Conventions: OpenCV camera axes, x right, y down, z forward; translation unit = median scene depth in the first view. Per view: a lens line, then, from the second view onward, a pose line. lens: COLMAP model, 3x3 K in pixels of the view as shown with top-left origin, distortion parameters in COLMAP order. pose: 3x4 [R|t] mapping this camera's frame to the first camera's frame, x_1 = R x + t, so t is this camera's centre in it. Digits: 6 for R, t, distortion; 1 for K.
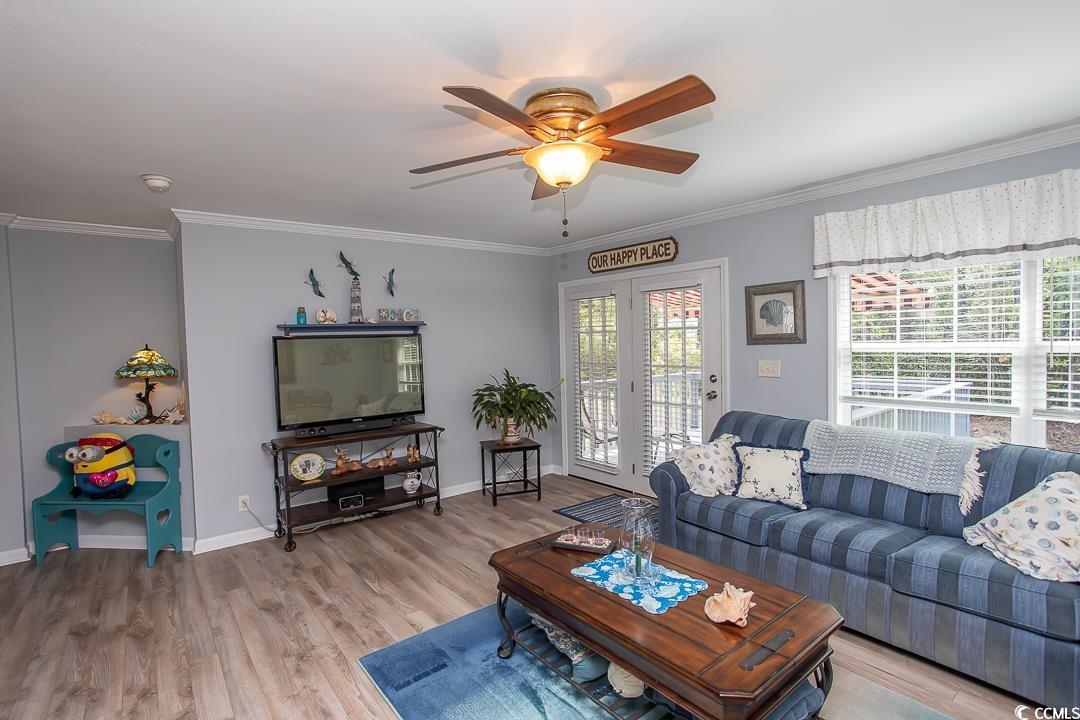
lens RADIAL K [[517.8, 0, 538.1], [0, 517.8, 358.4], [0, 0, 1]] dist [-0.048486, 0.028371]
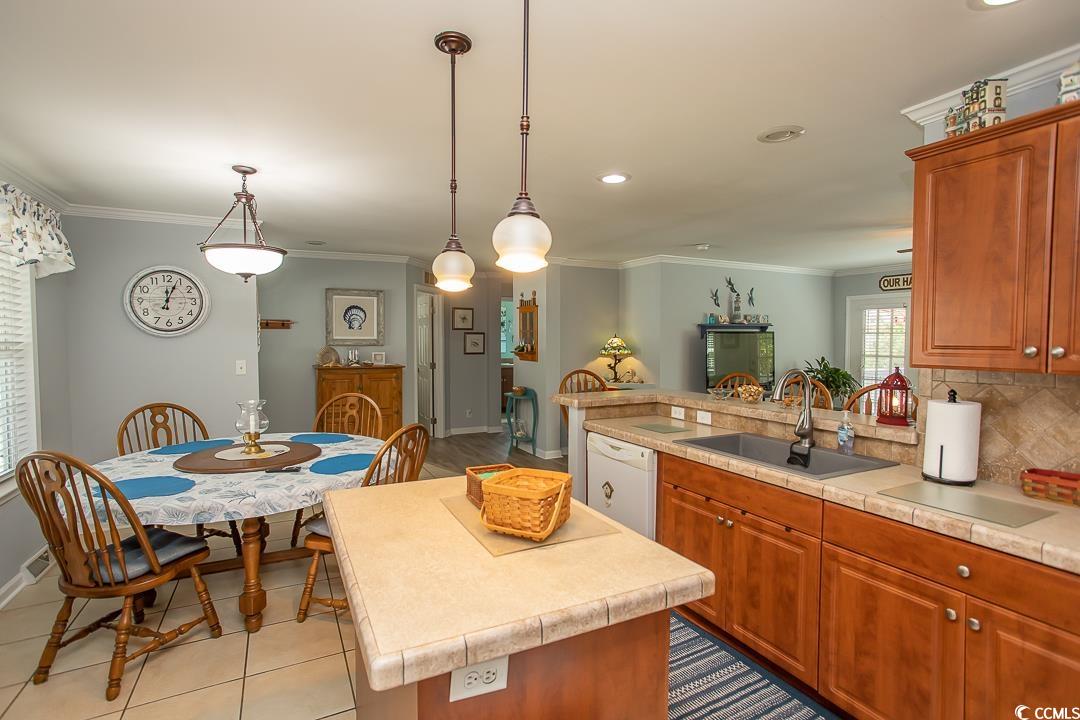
lens RADIAL K [[517.8, 0, 538.1], [0, 517.8, 358.4], [0, 0, 1]] dist [-0.048486, 0.028371]
pose [[0.979263, 0.032377, -0.199990, -0.693436], [-0.030849, 0.999466, 0.010755, 0.040697], [0.200232, -0.004362, 0.979739, -0.698653]]
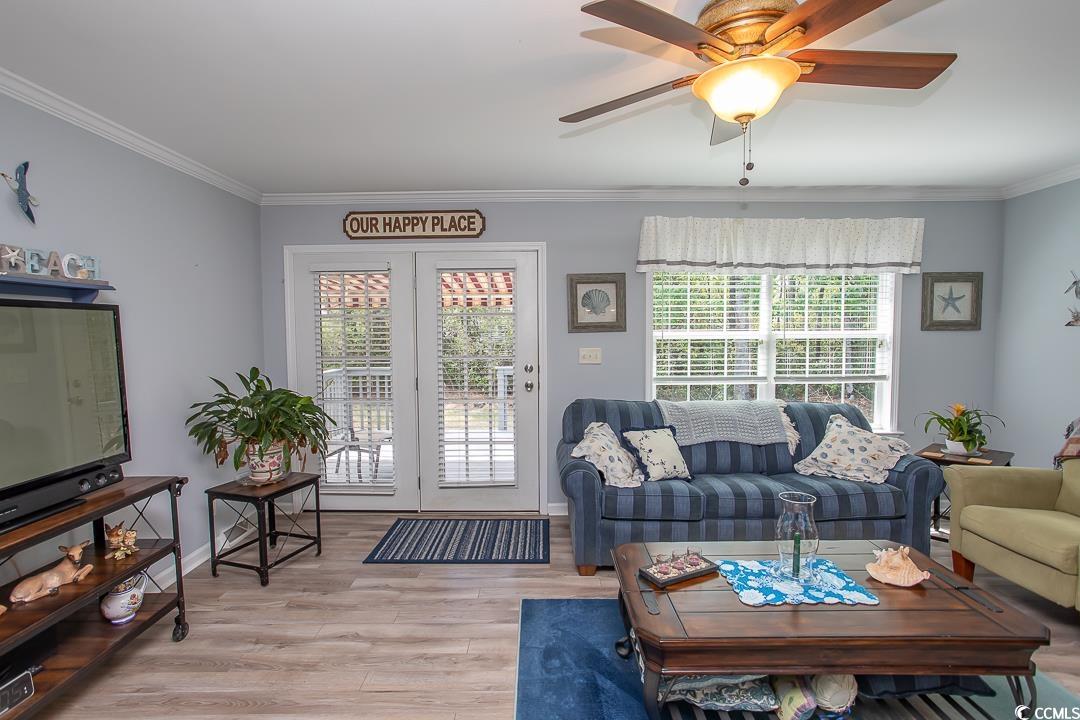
lens RADIAL K [[517.8, 0, 538.1], [0, 517.8, 358.4], [0, 0, 1]] dist [-0.048486, 0.028371]
pose [[0.629206, -0.025282, 0.776827, -0.414123], [0.019565, 0.999669, 0.016688, 0.005624], [-0.776992, 0.004699, 0.629493, 0.411178]]
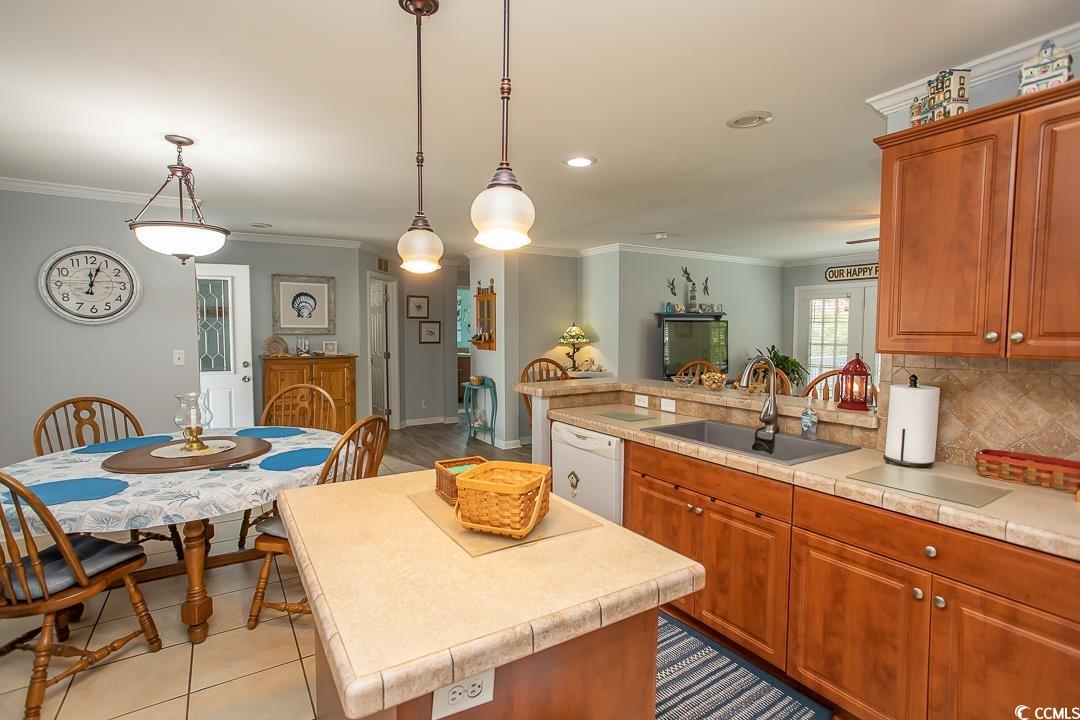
lens RADIAL K [[517.8, 0, 538.1], [0, 517.8, 358.4], [0, 0, 1]] dist [-0.048486, 0.028371]
pose [[0.993338, 0.031120, -0.110954, -0.710847], [-0.028153, 0.999206, 0.028205, 0.043543], [0.111744, -0.024893, 0.993425, -0.681734]]
